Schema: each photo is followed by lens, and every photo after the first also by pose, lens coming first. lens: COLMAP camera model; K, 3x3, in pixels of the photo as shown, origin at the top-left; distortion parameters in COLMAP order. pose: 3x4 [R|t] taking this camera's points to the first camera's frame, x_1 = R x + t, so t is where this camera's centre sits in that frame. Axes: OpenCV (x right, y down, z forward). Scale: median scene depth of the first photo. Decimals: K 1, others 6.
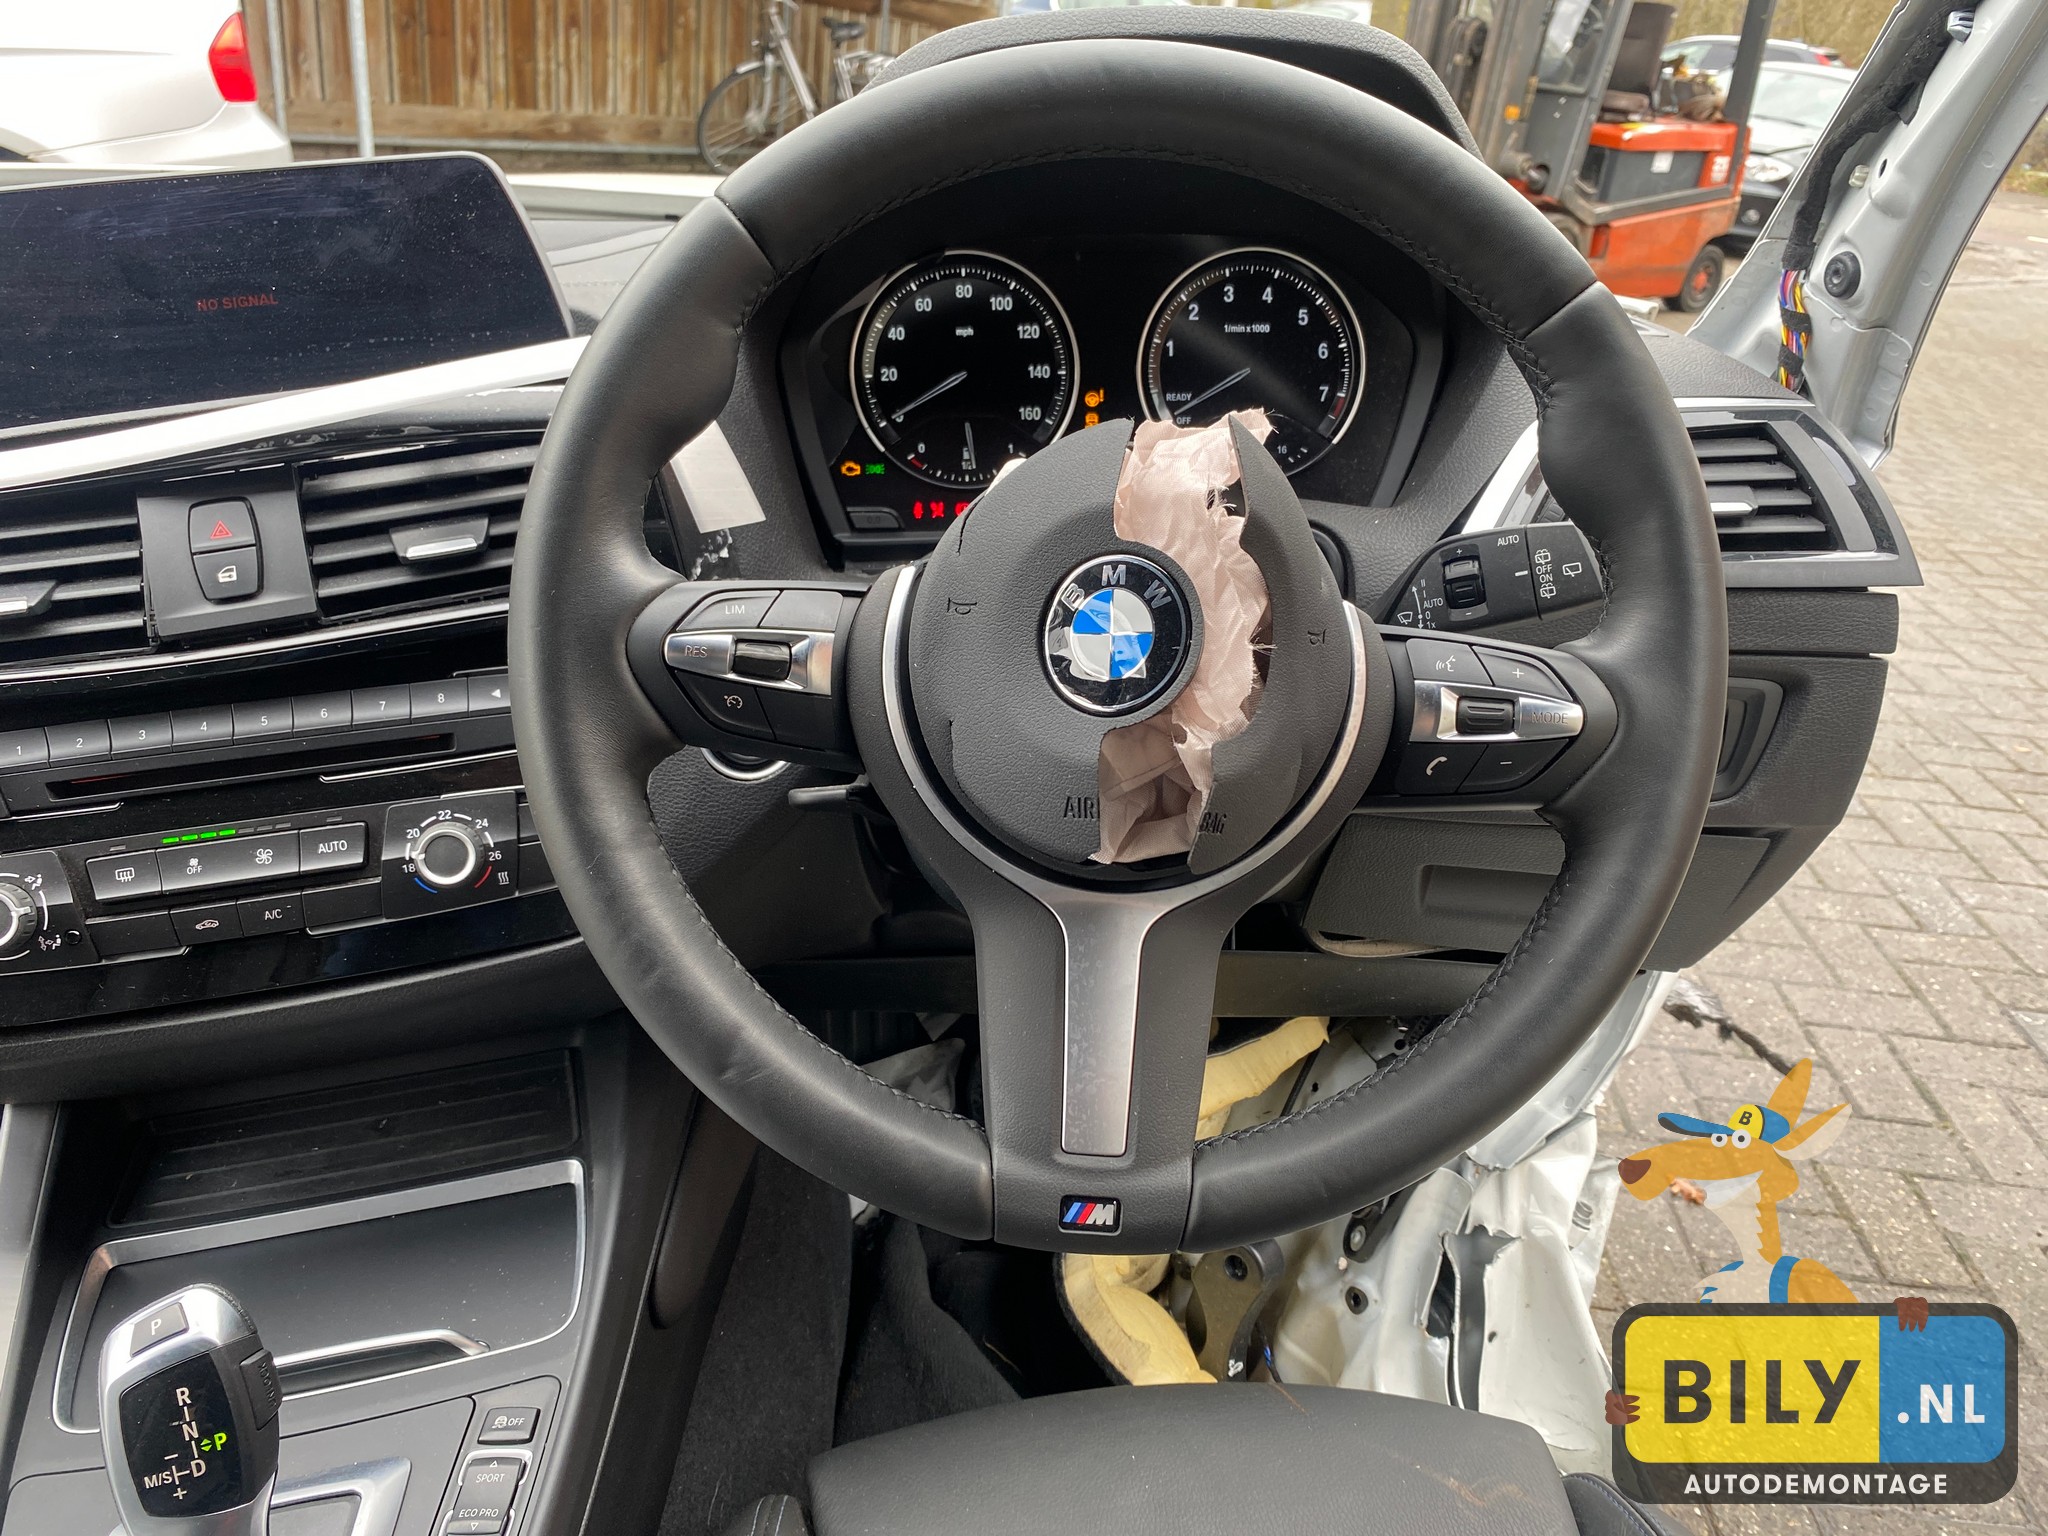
lens RADIAL K [[1565.2, 0, 1029.0], [0, 1565.2, 752.1], [0, 0, 1]] dist [0.010478, 0.001726]
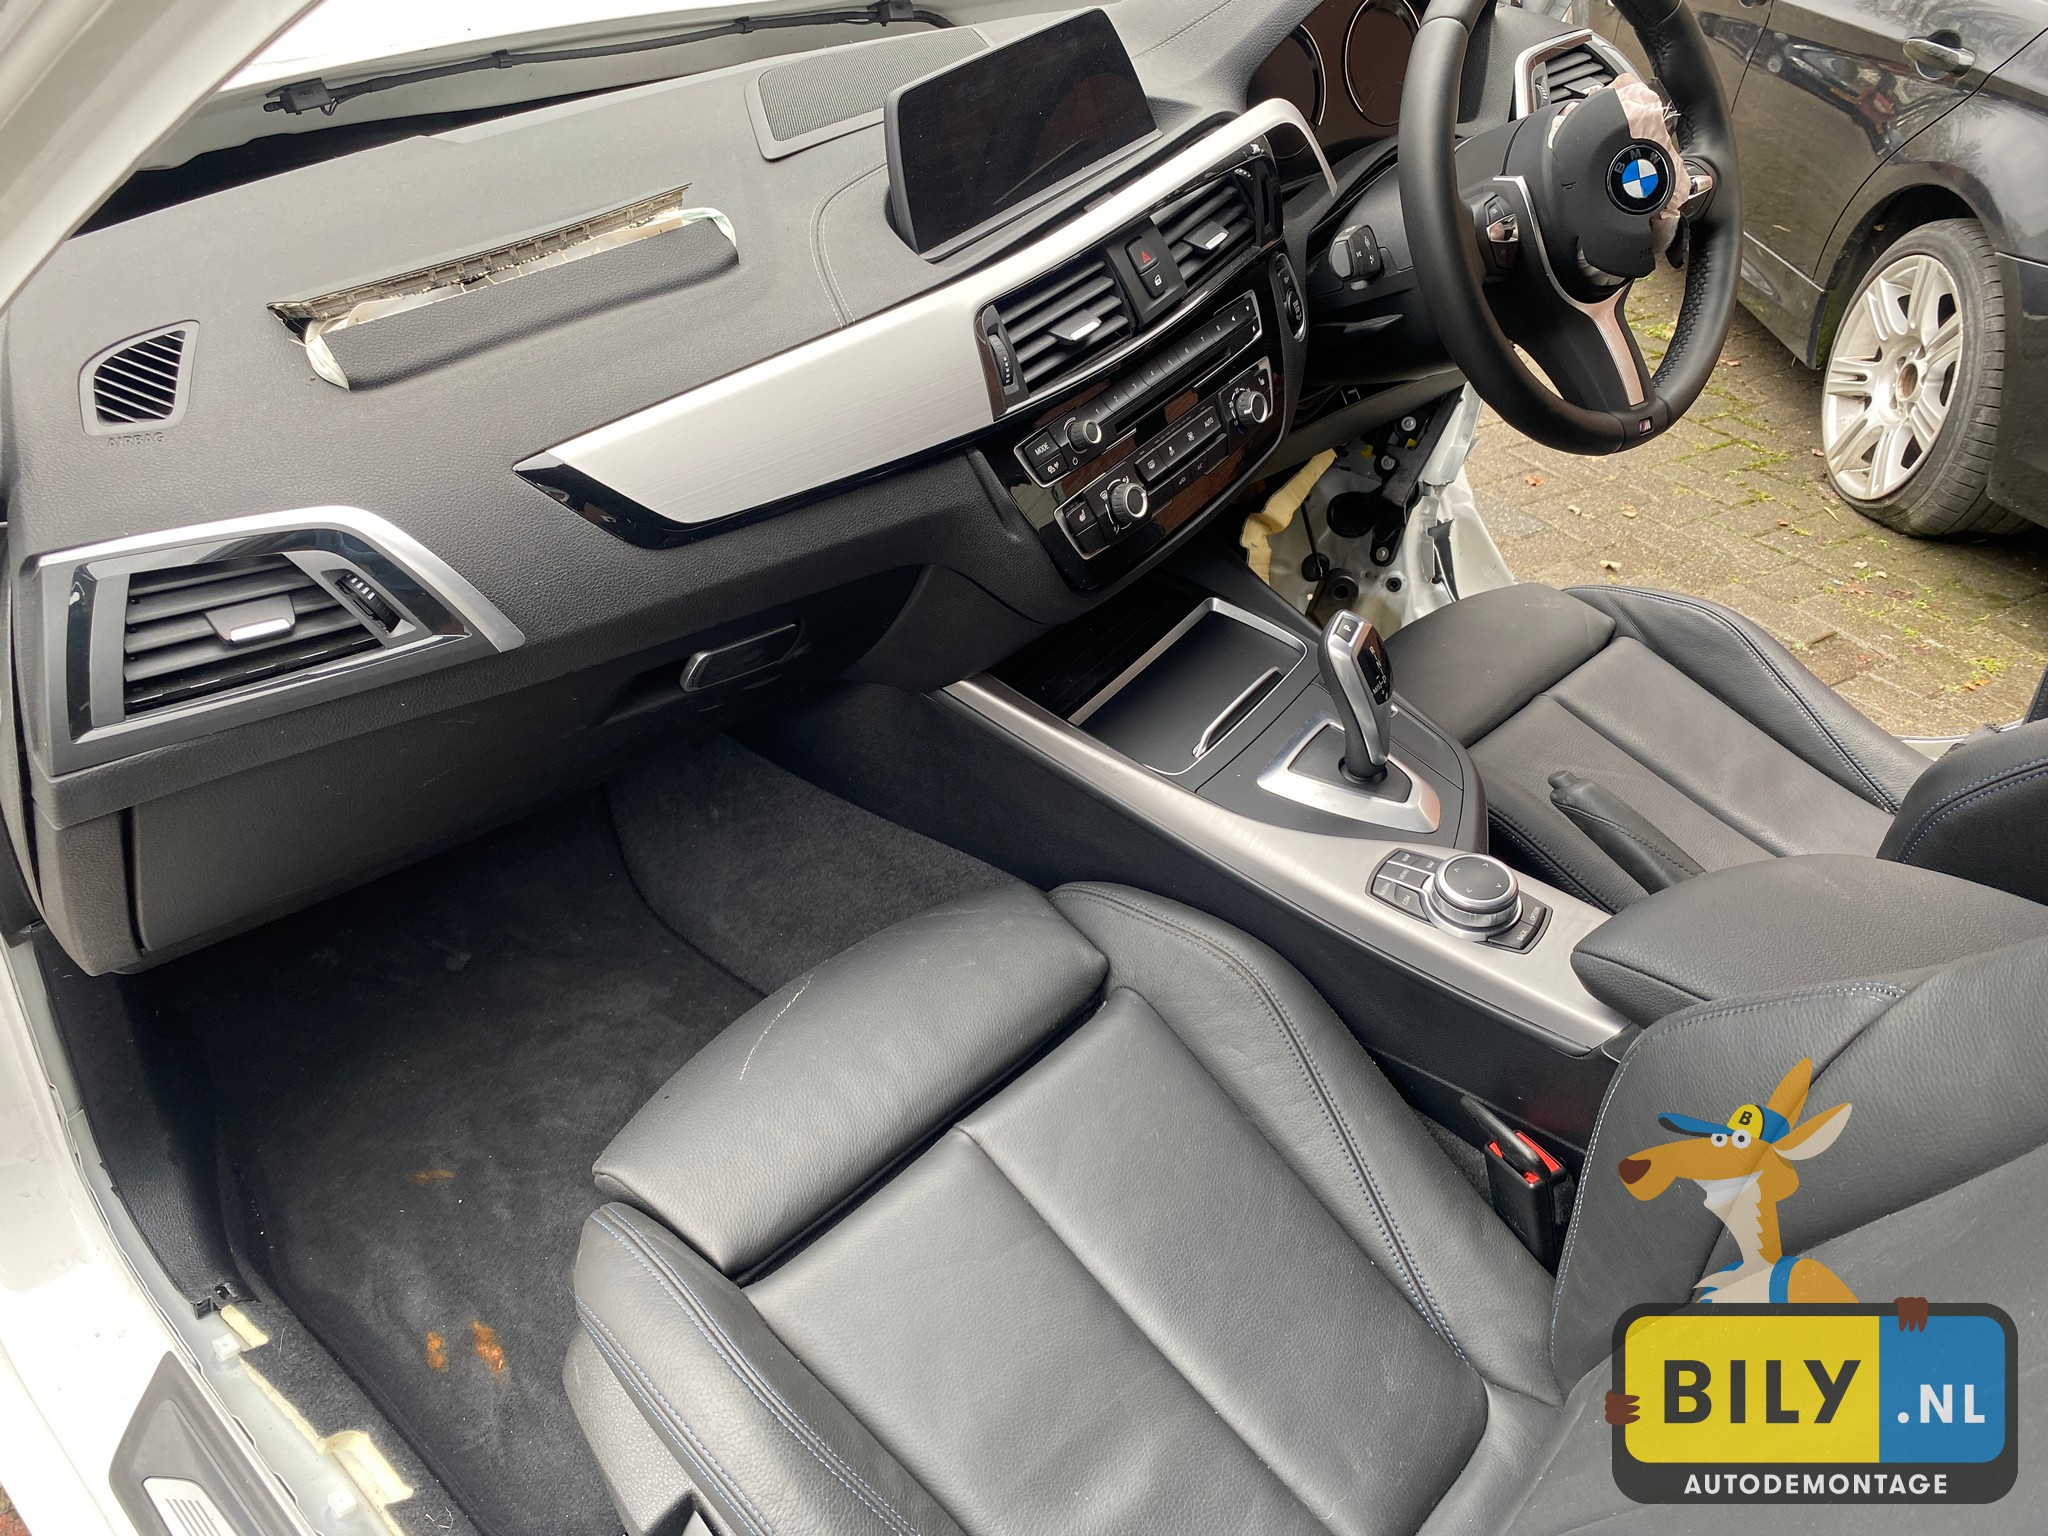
lens RADIAL K [[1565.2, 0, 1029.0], [0, 1565.2, 752.1], [0, 0, 1]] dist [0.010478, 0.001726]
pose [[0.762816, -0.394777, 0.512116, -1.644749], [0.284251, 0.916095, 0.282792, -0.157687], [-0.580787, -0.070149, 0.811028, -0.358044]]
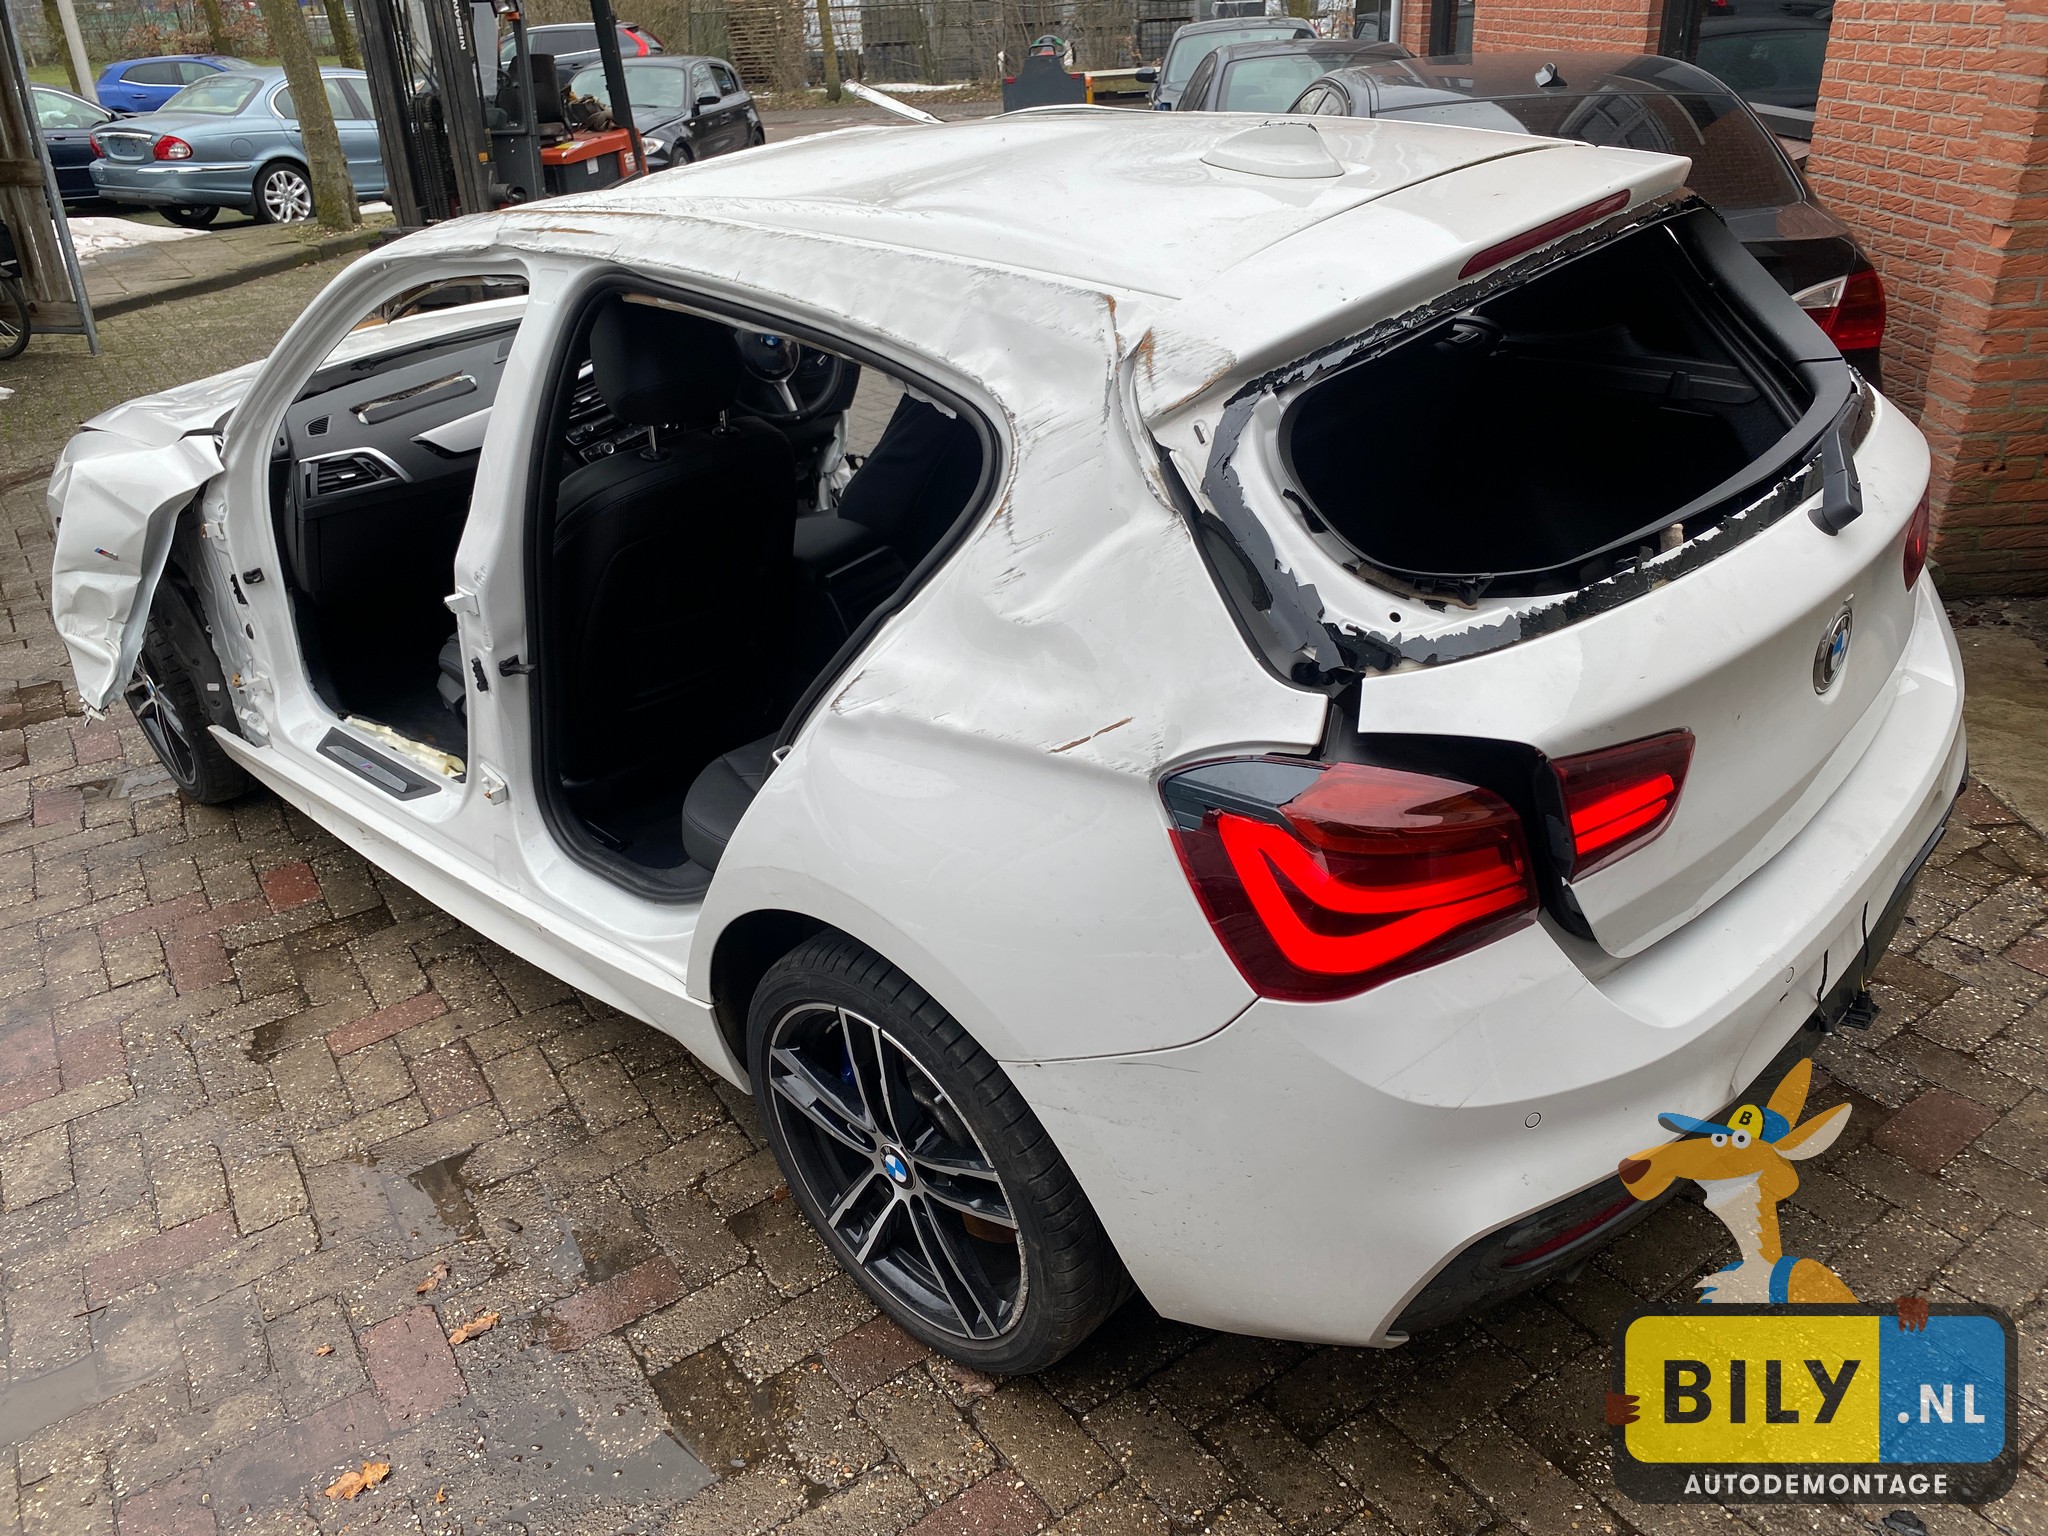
lens RADIAL K [[1553.2, 0, 1027.1], [0, 1553.2, 765.9], [0, 0, 1]] dist [0.066195, -0.061483]
pose [[0.770397, -0.401480, 0.495279, -2.634609], [0.390281, 0.911243, 0.131593, 0.957612], [-0.504152, 0.091919, 0.858709, -4.394114]]
